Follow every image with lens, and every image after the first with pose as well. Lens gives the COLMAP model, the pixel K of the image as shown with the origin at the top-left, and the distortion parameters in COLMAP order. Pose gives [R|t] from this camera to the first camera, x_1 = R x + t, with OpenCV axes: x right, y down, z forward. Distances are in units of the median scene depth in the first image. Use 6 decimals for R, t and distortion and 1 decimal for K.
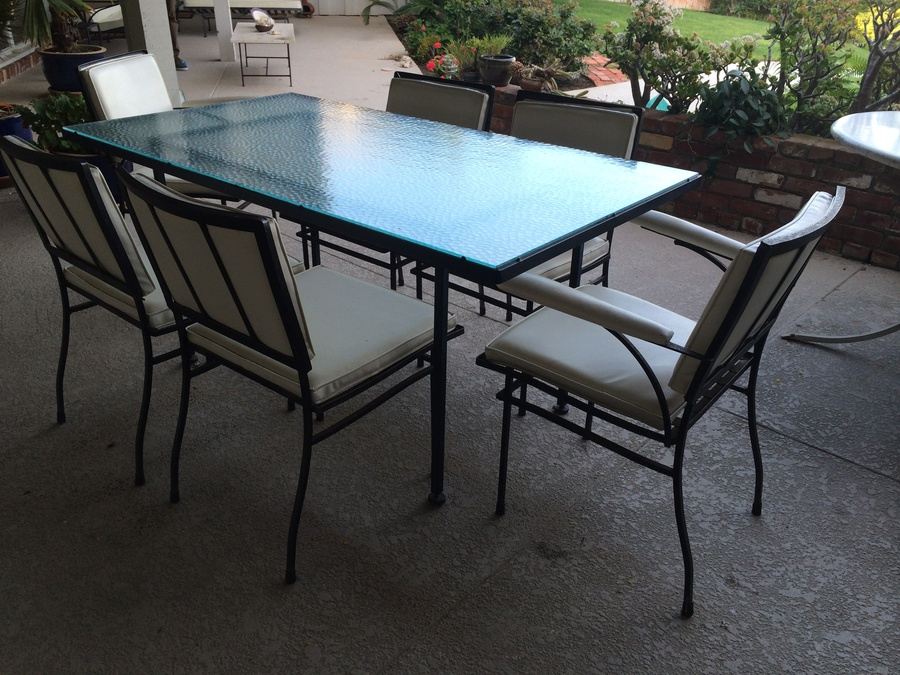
lens RADIAL K [[775.2, 0, 450.0], [0, 775.2, 337.5], [0, 0, 1]] dist [0.084727, -0.112537]
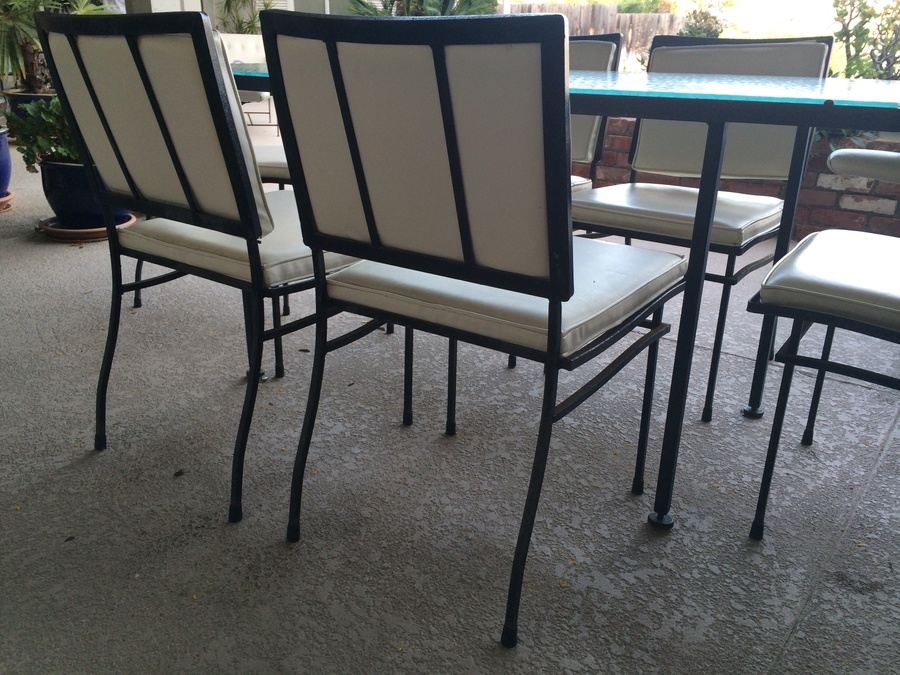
lens RADIAL K [[782.0, 0, 450.4], [0, 782.0, 323.7], [0, 0, 1]] dist [0.089916, -0.133171]
pose [[0.996784, -0.027550, 0.075247, -0.230126], [0.037217, 0.990781, -0.130264, 0.102733], [-0.070964, 0.132646, 0.988620, 0.247718]]
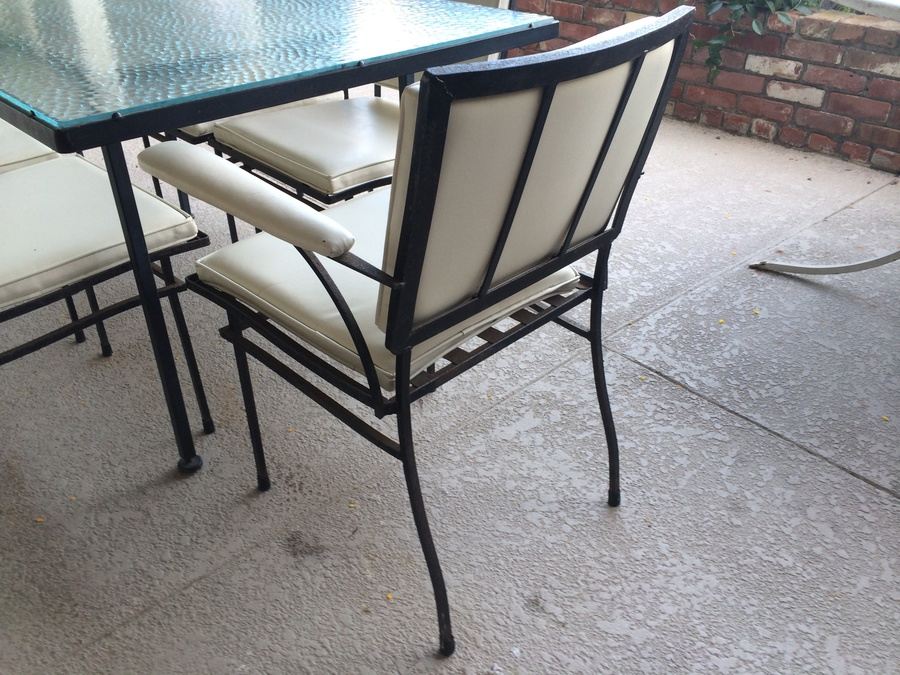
lens RADIAL K [[775.2, 0, 450.0], [0, 775.2, 337.5], [0, 0, 1]] dist [0.084727, -0.112537]
pose [[0.993269, 0.029937, -0.111896, 0.282935], [-0.020147, 0.995951, 0.087616, 0.010675], [0.114066, -0.084772, 0.989850, 0.253777]]
